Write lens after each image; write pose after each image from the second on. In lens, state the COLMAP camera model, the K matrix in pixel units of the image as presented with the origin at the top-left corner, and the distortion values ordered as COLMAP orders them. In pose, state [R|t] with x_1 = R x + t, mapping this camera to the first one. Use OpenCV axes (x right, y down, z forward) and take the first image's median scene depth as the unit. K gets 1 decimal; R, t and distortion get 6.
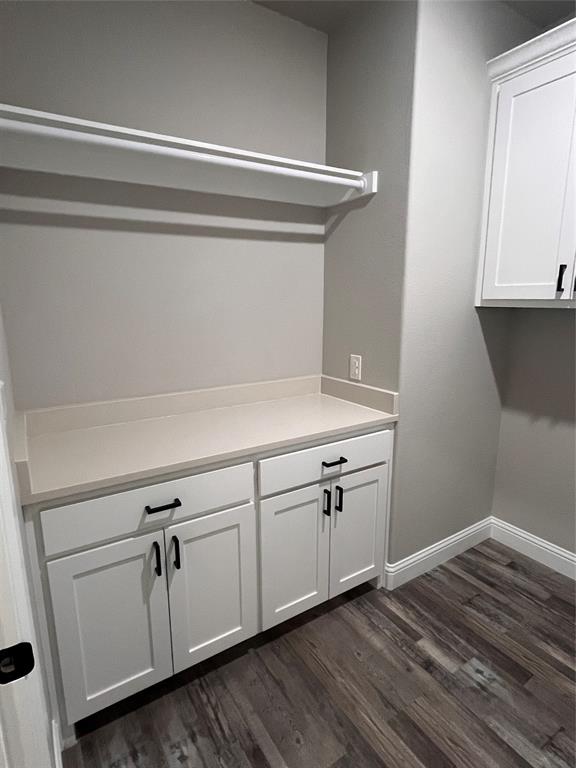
lens RADIAL K [[413.3, 0, 287.0], [0, 413.3, 382.4], [0, 0, 1]] dist [0.001002, 0.001094]
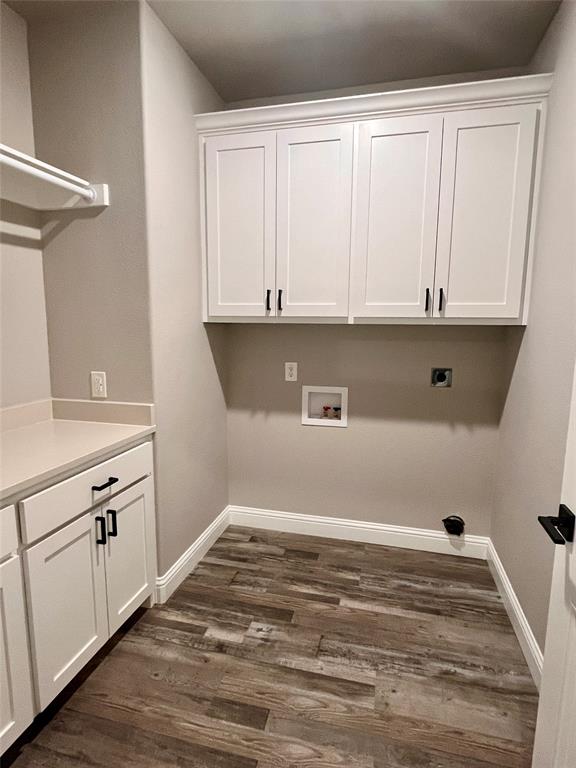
lens RADIAL K [[413.3, 0, 288.0], [0, 413.3, 383.3], [0, 0, 1]] dist [0.001002, 0.001094]
pose [[0.737202, -0.085685, 0.670217, -0.170360], [0.122265, 0.992468, -0.007602, 0.023489], [-0.664518, 0.087549, 0.742126, 0.016995]]
